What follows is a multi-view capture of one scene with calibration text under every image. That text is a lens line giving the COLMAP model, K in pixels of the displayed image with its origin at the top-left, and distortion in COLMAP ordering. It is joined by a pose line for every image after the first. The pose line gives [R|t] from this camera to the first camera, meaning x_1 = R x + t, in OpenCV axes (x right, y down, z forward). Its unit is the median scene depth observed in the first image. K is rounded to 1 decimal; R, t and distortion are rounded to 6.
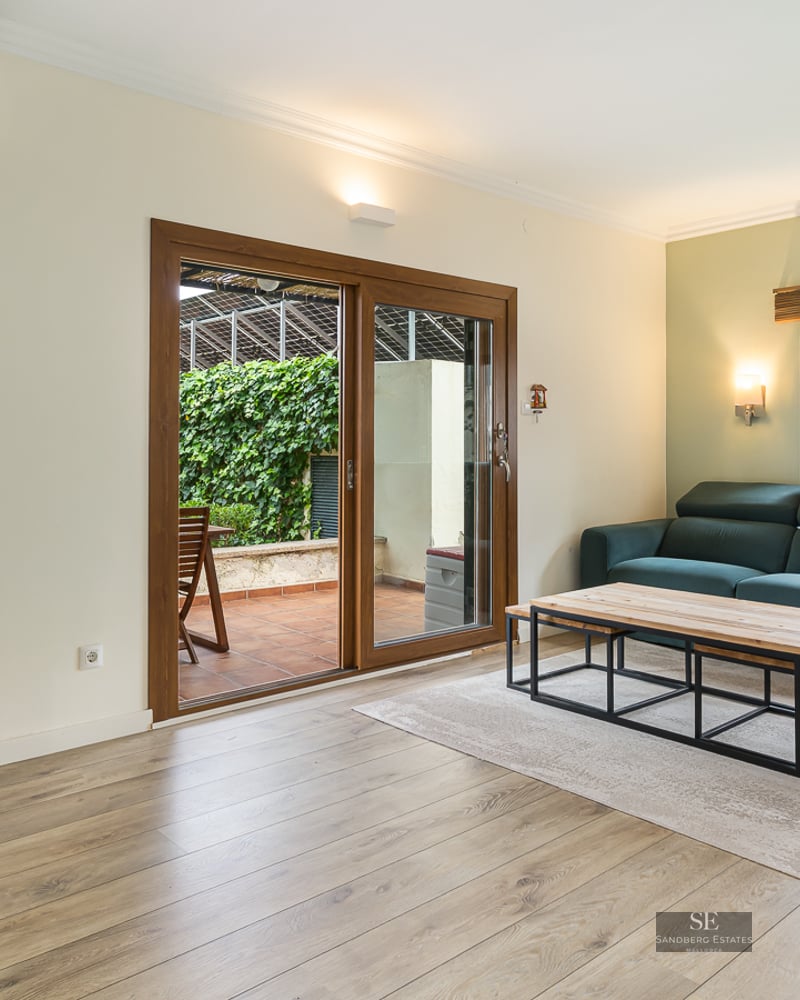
lens RADIAL K [[858.1, 0, 399.1], [0, 858.1, 442.1], [0, 0, 1]] dist [-0.001214, -0.000146]
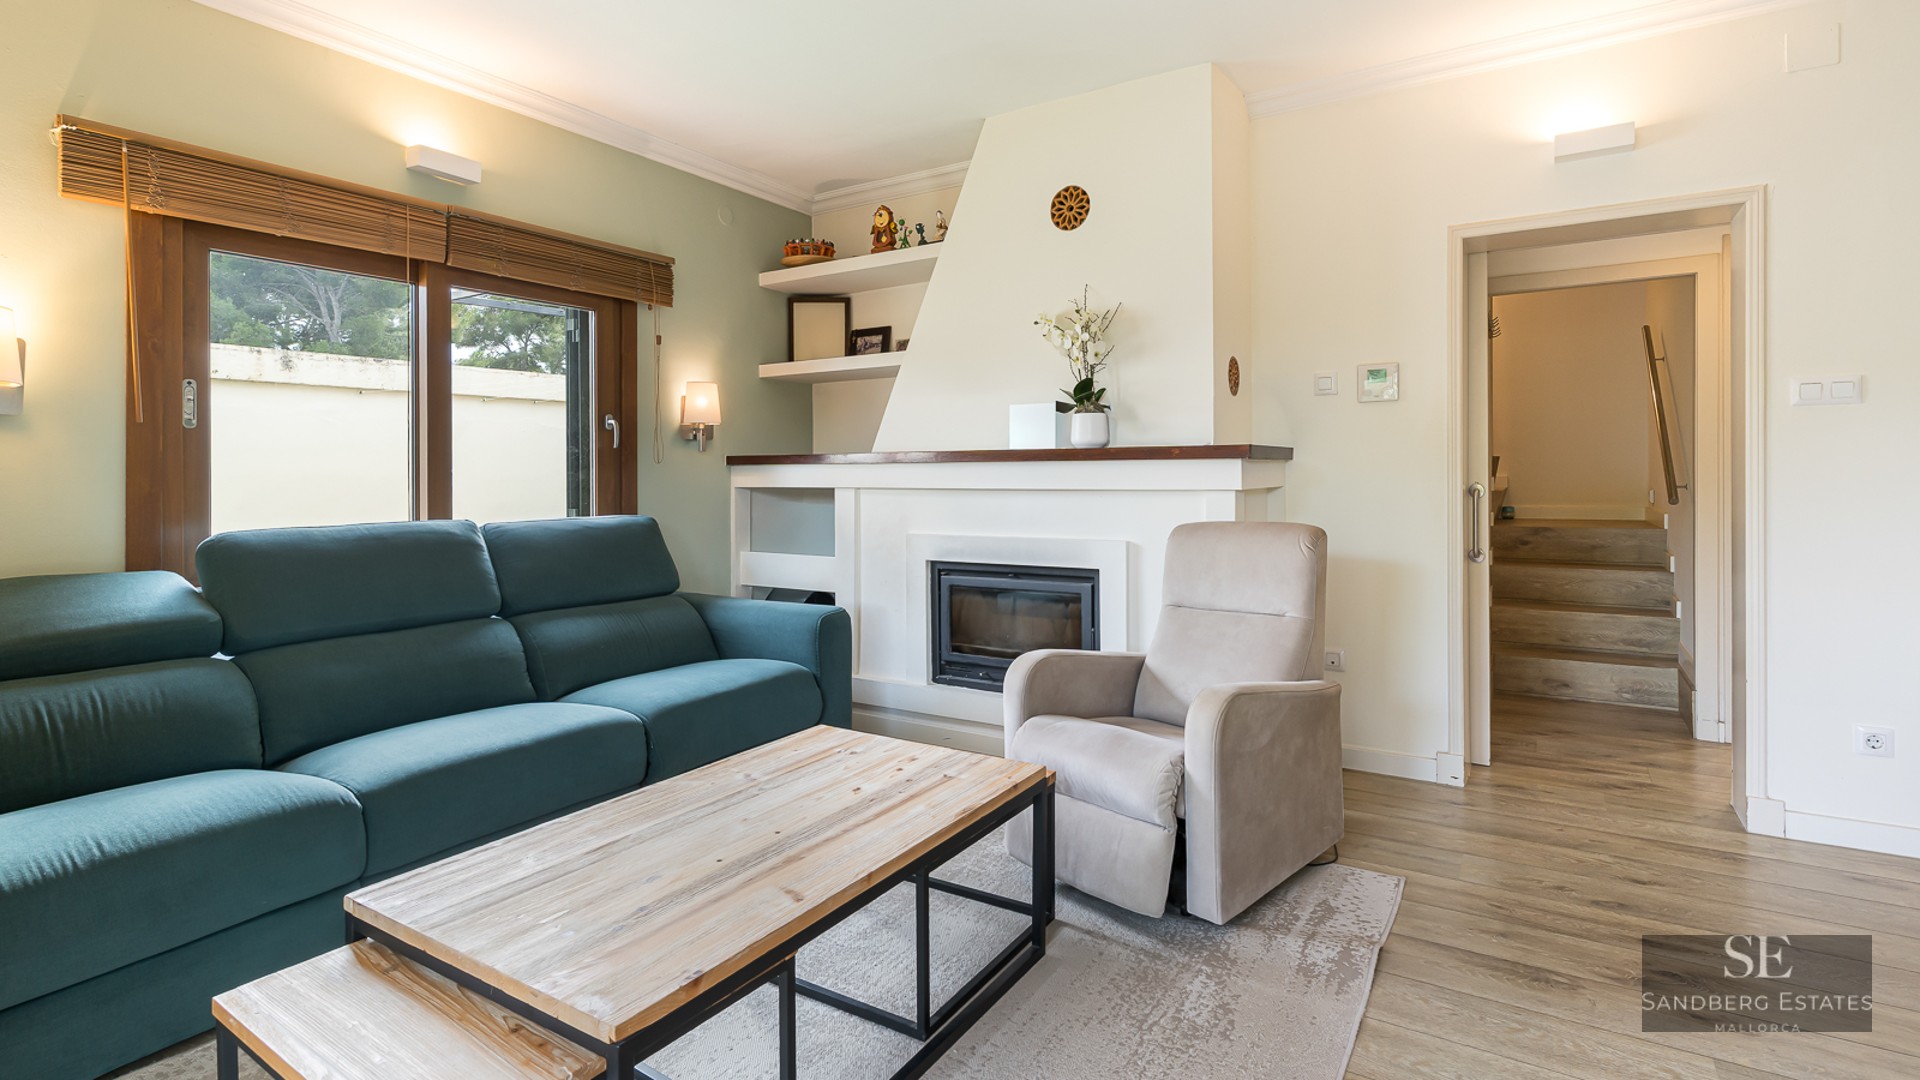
lens RADIAL K [[926.4, 0, 959.2], [0, 926.4, 477.5], [0, 0, 1]] dist [-0.001258, -0.000083]
pose [[-0.280775, -0.000678, 0.959773, -0.239082], [0.002297, 0.999996, 0.001378, 0.002552], [-0.959771, 0.002592, -0.280773, 1.311777]]
